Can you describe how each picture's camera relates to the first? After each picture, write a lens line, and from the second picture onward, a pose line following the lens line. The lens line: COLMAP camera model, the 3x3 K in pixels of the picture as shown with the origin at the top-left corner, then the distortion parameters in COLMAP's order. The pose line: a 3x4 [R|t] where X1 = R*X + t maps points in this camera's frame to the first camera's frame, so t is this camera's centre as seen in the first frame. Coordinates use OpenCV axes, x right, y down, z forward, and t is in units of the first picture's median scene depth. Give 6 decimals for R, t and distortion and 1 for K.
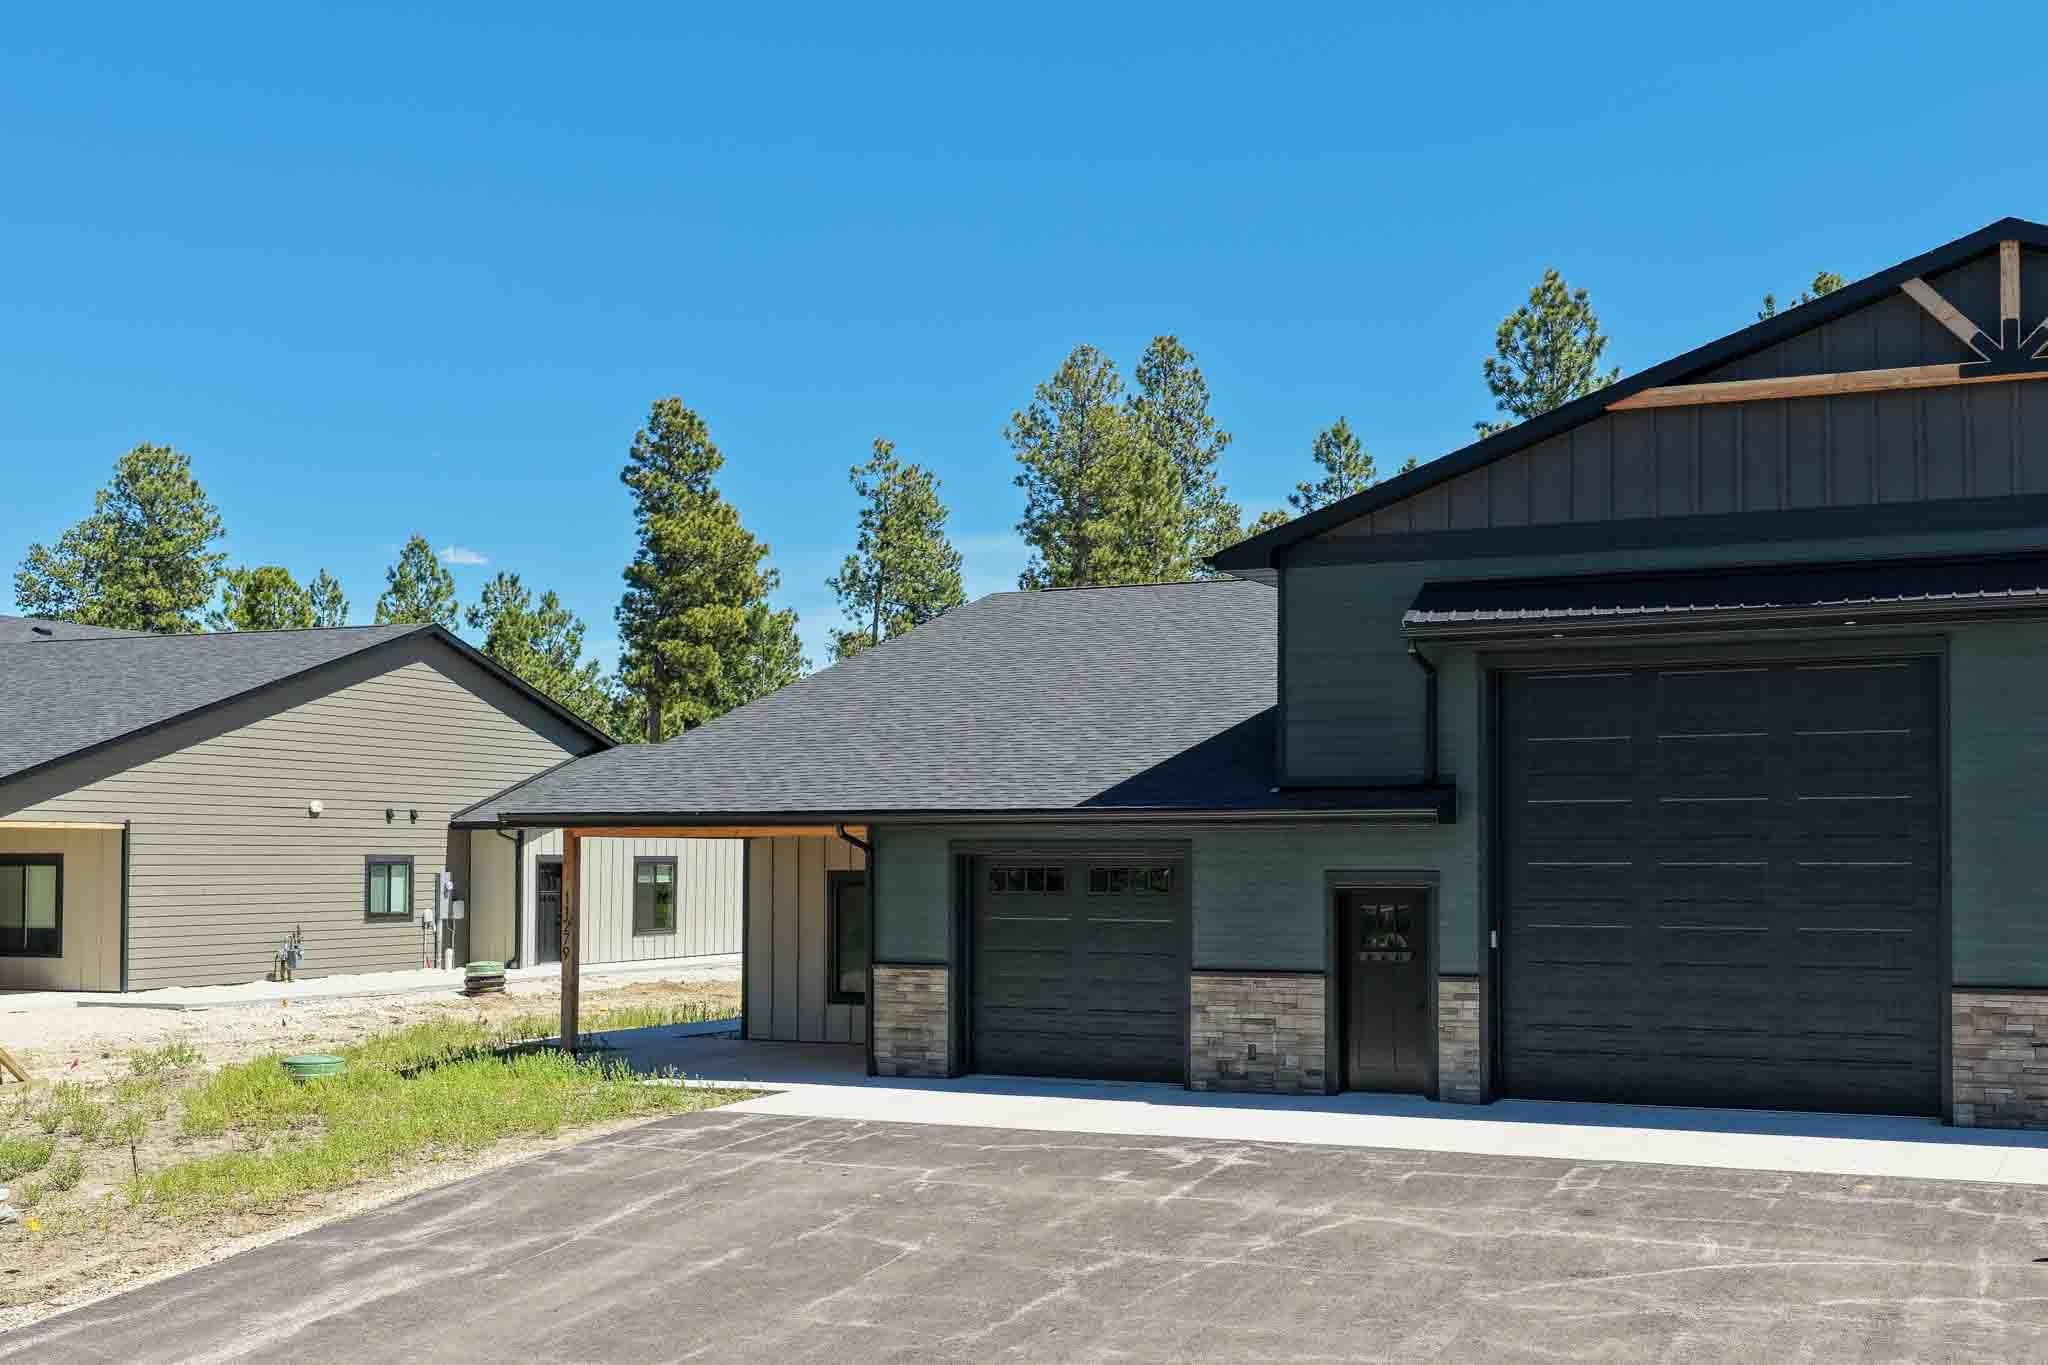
lens RADIAL K [[2131.4, 0, 1032.0], [0, 2131.4, 831.2], [0, 0, 1]] dist [0.013065, 0.000000]
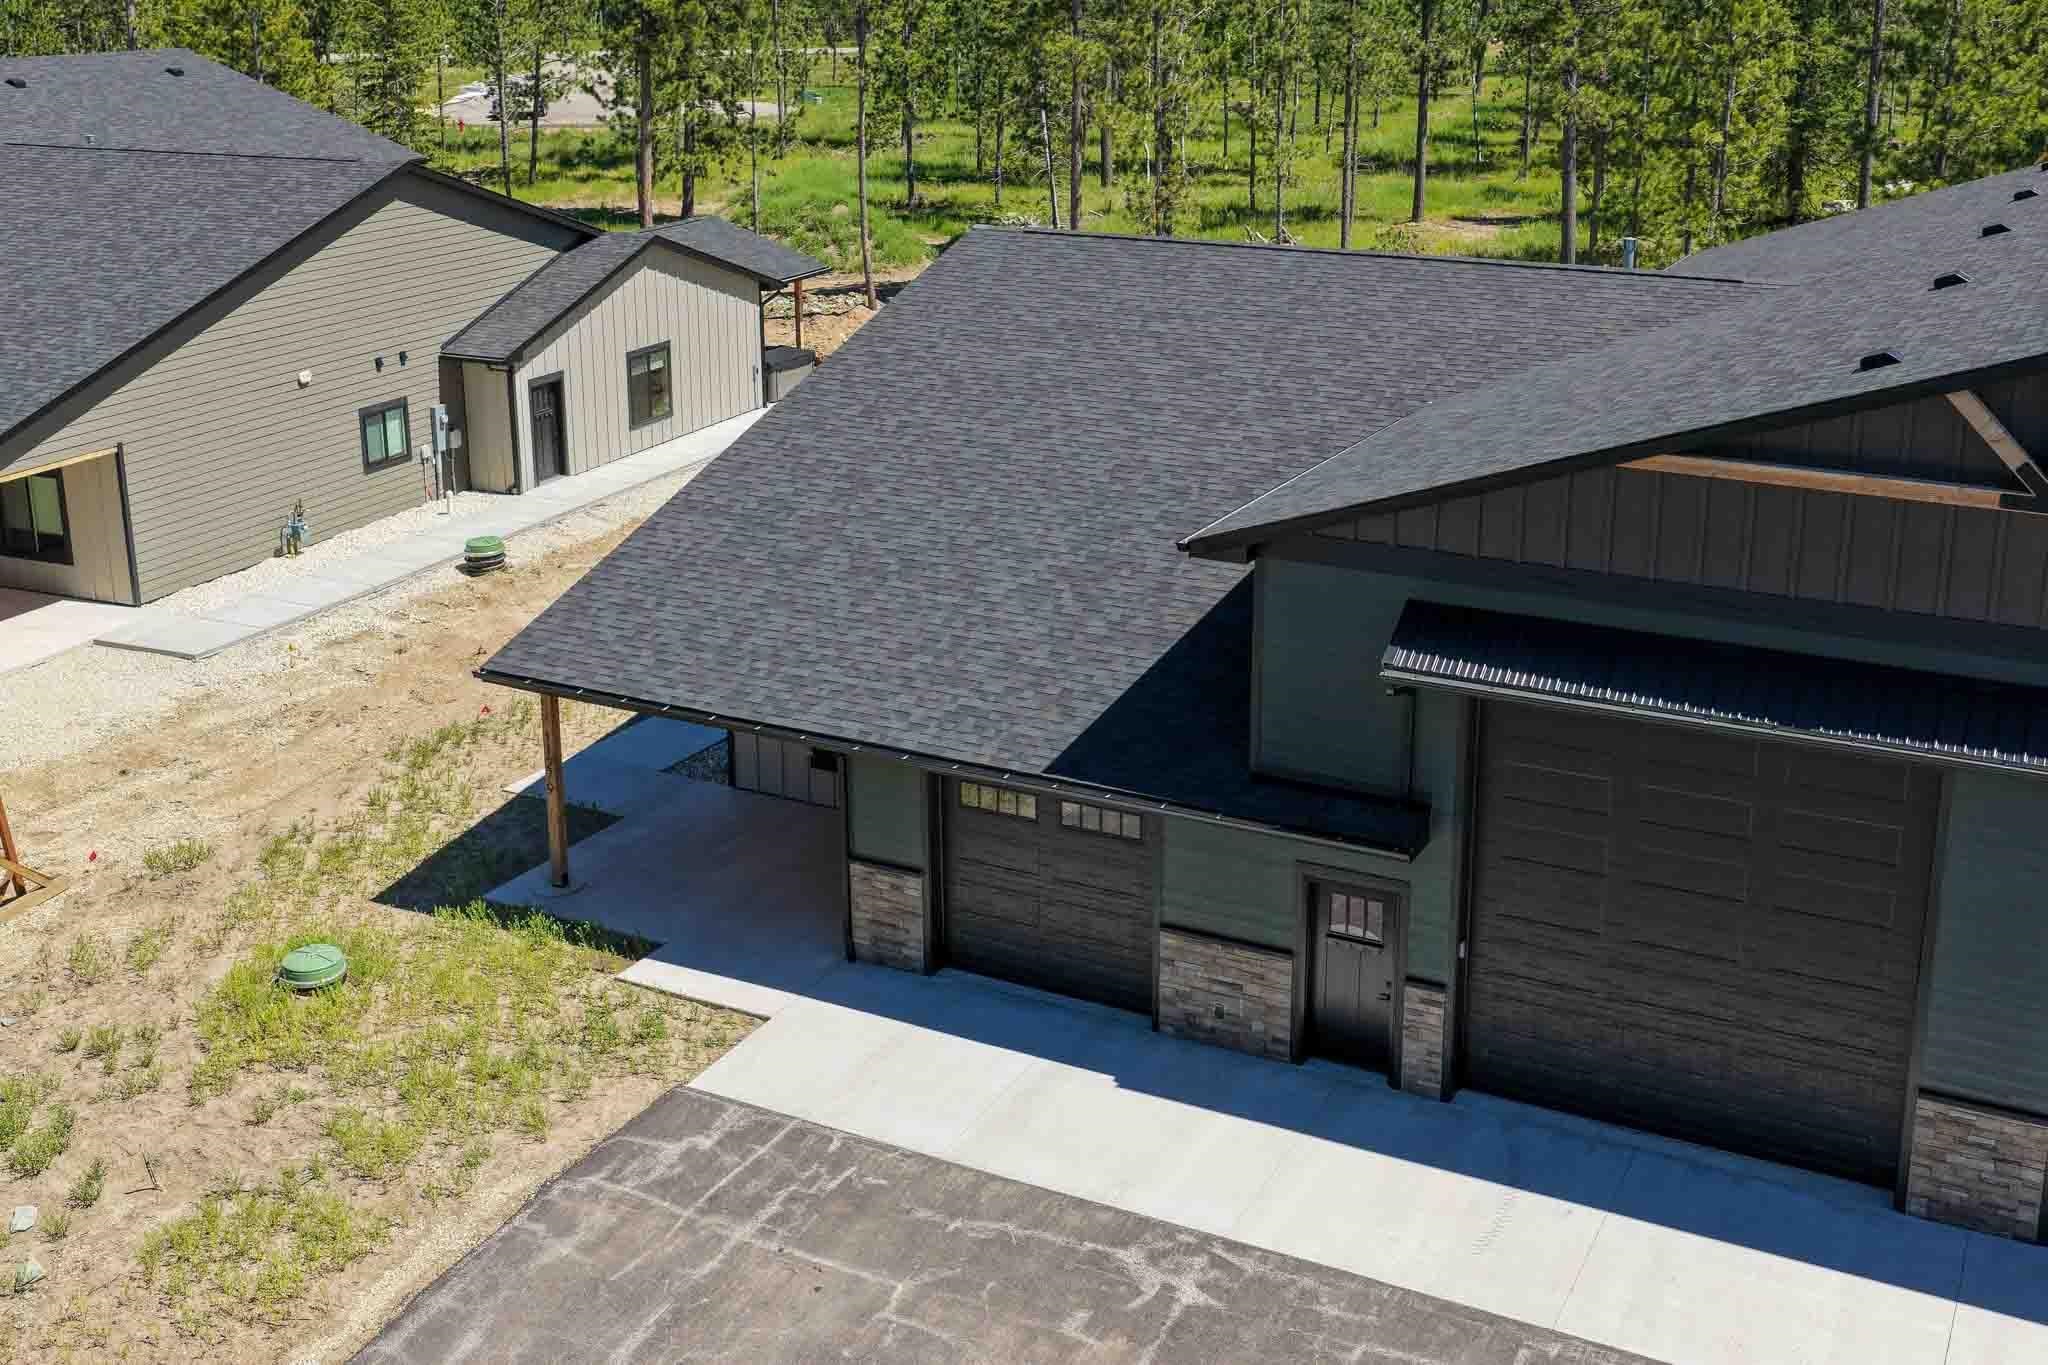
lens RADIAL K [[2062.7, 0, 964.2], [0, 2062.7, 594.3], [0, 0, 1]] dist [0.013543, 0.000000]
pose [[0.999306, -0.004793, -0.036953, 0.010635], [0.014975, 0.959738, 0.280499, -0.207018], [0.034120, -0.280857, 0.959143, 0.059347]]
